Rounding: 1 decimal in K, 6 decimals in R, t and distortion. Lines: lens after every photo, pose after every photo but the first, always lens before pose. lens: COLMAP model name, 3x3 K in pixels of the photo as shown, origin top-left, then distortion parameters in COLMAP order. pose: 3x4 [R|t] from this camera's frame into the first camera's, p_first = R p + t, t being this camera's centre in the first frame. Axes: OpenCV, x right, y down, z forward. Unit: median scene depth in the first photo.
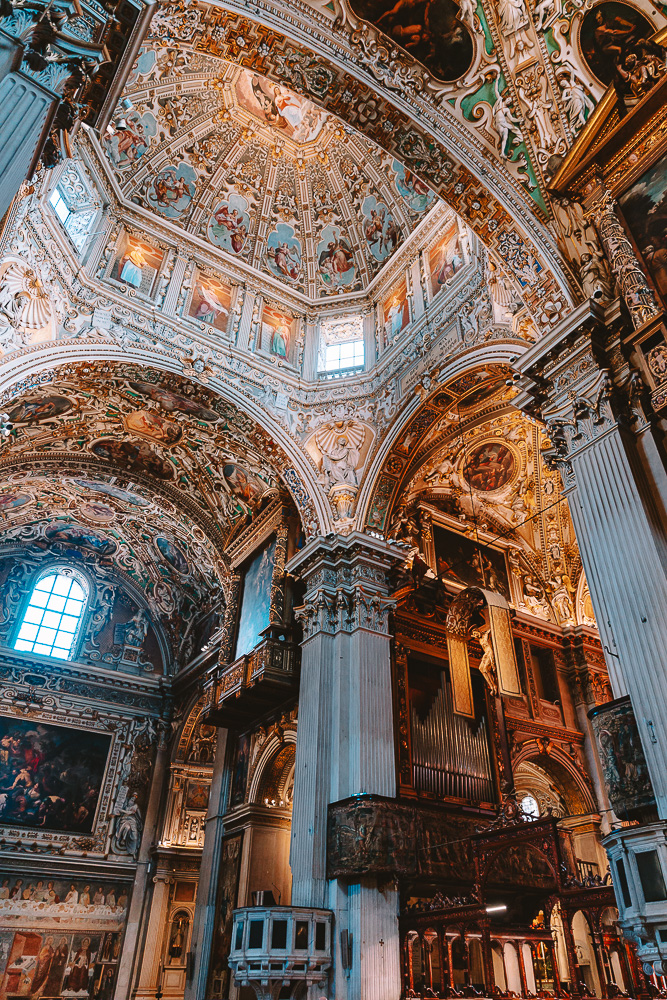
lens RADIAL K [[649.1, 0, 345.6], [0, 649.1, 502.0], [0, 0, 1]] dist [0.001978, 0.000468]
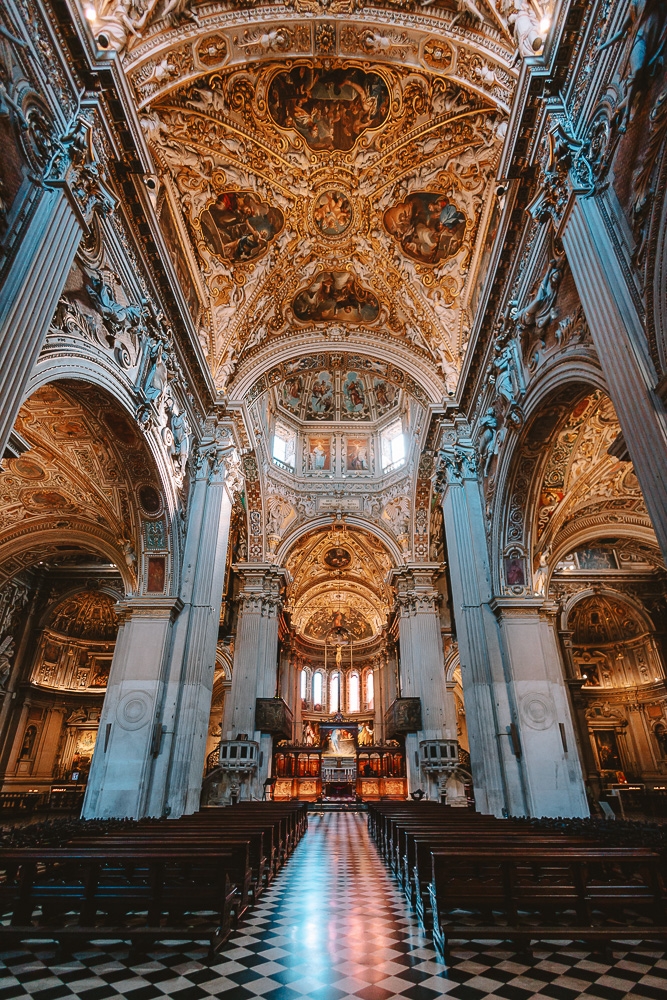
lens RADIAL K [[511.9, 0, 333.5], [0, 511.9, 500.0], [0, 0, 1]] dist [0.031123, 0.000195]
pose [[0.572392, 0.396750, 0.717605, -0.932211], [-0.502694, 0.861190, -0.075166, -0.075726], [-0.647817, -0.317711, 0.692382, -0.112054]]
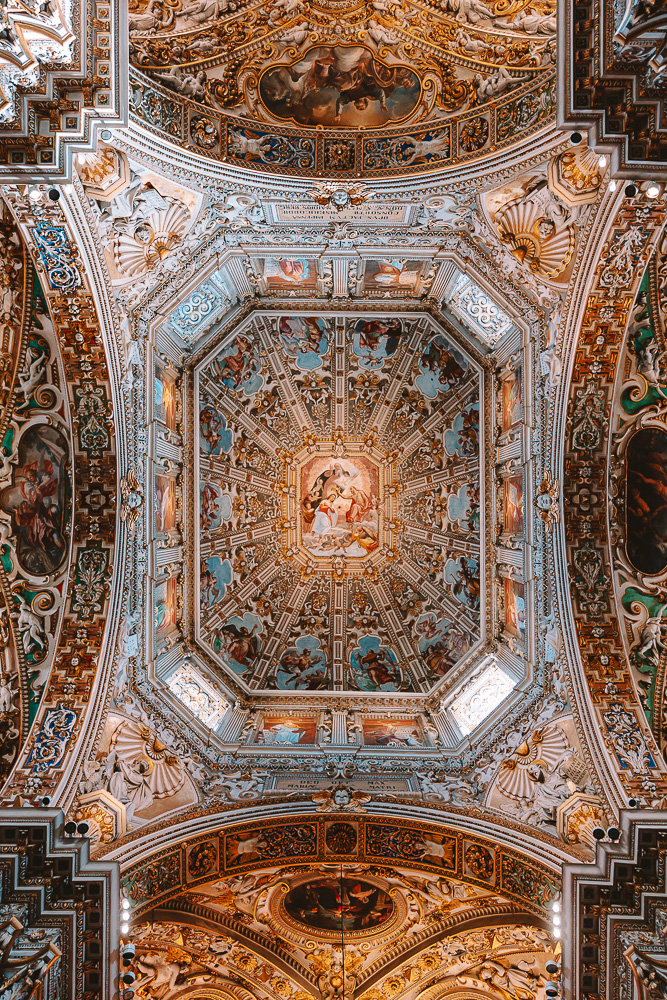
lens RADIAL K [[765.7, 0, 336.3], [0, 765.7, 500.1], [0, 0, 1]] dist [0.006553, 0.001487]
pose [[0.559693, 0.828549, -0.015818, -0.088500], [-0.507602, 0.327678, -0.796848, 0.265744], [-0.655045, 0.454020, 0.603972, 0.357619]]
